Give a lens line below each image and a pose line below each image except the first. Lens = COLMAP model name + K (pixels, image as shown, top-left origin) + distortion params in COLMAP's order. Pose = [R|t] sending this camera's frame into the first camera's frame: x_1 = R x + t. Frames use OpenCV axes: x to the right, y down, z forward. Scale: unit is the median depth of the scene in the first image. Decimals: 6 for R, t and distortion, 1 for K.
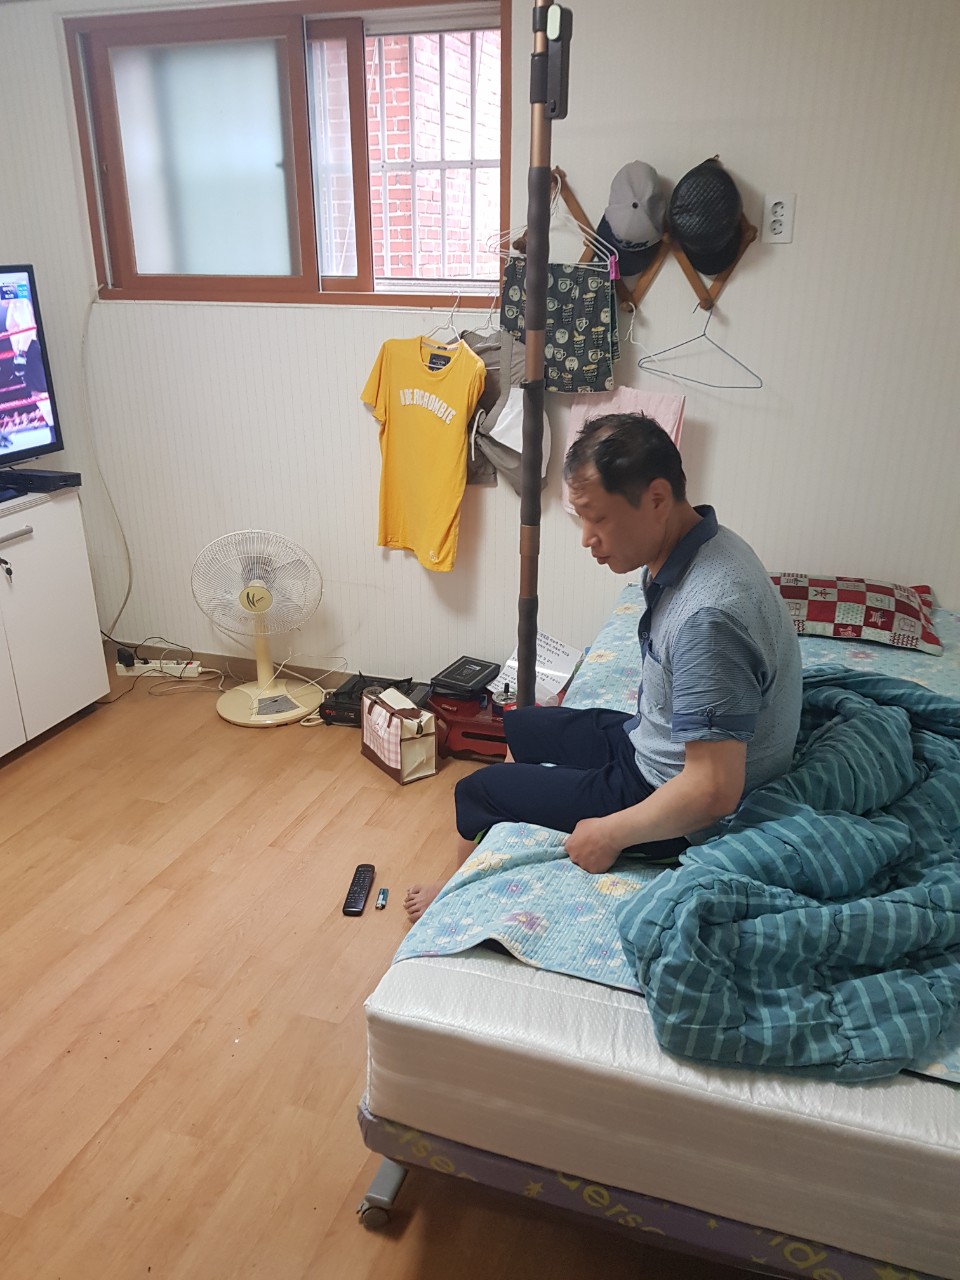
lens RADIAL K [[1007.1, 0, 480.0], [0, 1007.1, 640.0], [0, 0, 1]] dist [0.116045, -0.200242]
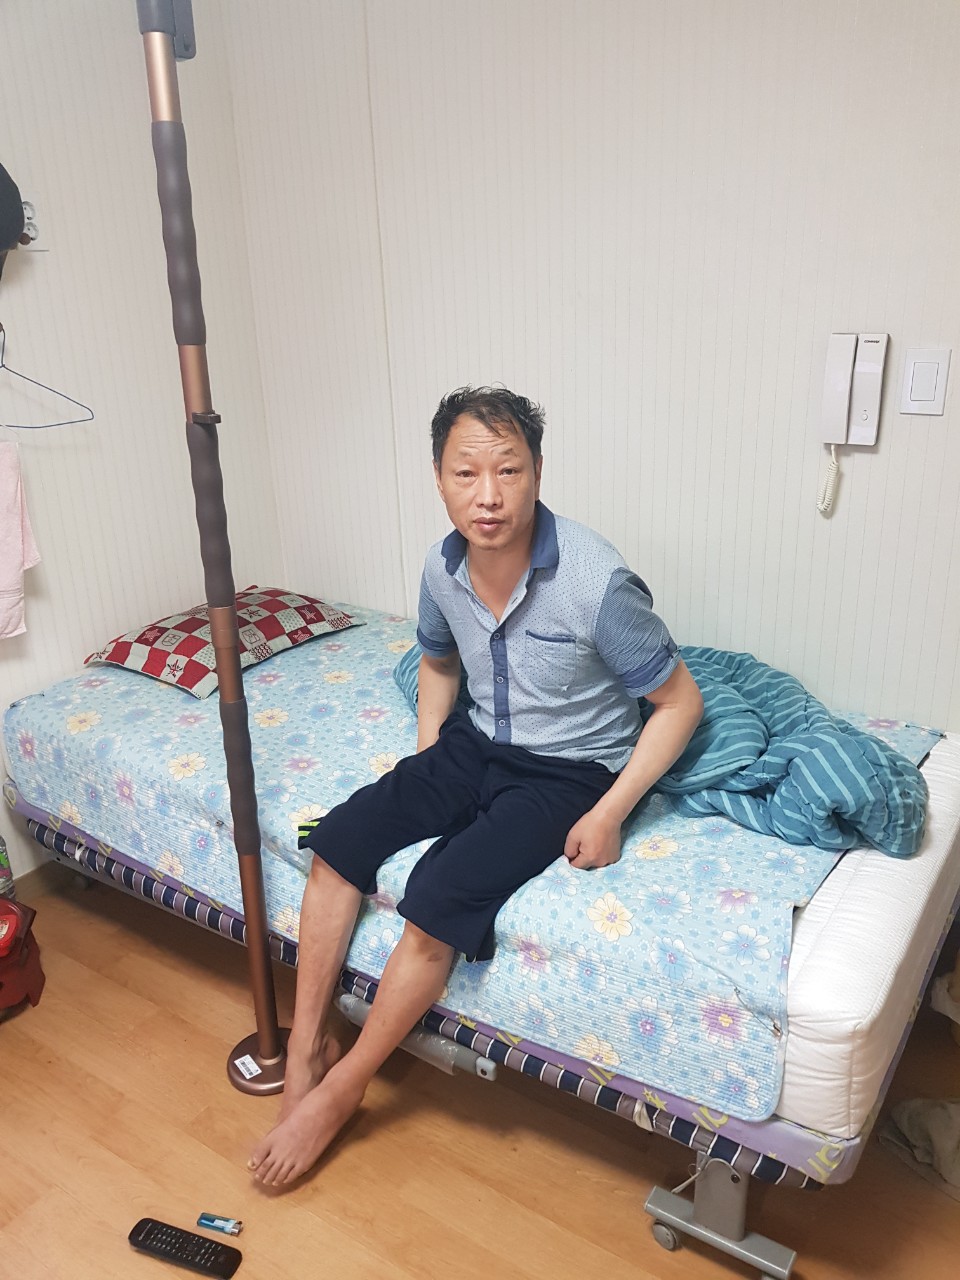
lens RADIAL K [[1007.1, 0, 480.0], [0, 1007.1, 640.0], [0, 0, 1]] dist [0.116045, -0.200242]
pose [[0.234816, -0.323232, 0.916724, -0.692724], [0.374085, 0.900507, 0.221693, -0.214838], [-0.897175, 0.290876, 0.332369, 0.688609]]
